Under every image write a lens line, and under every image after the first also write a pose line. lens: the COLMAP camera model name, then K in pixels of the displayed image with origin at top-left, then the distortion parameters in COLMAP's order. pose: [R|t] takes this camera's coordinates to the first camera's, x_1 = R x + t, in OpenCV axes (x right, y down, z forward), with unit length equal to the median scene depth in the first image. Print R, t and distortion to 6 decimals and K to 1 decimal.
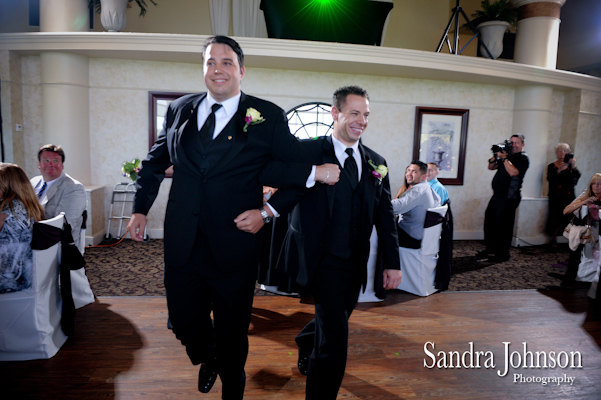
lens RADIAL K [[416.0, 0, 298.6], [0, 416.0, 200.8], [0, 0, 1]] dist [-0.045810, -0.004769]
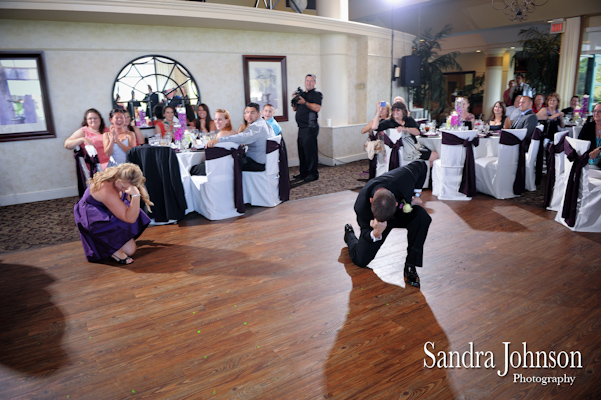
lens RADIAL K [[416.0, 0, 302.4], [0, 416.0, 200.5], [0, 0, 1]] dist [-0.045810, -0.004769]
pose [[0.908091, -0.163288, 0.385627, -0.100944], [0.116012, 0.982899, 0.143004, 0.032250], [-0.402384, -0.085123, 0.911505, -0.201474]]
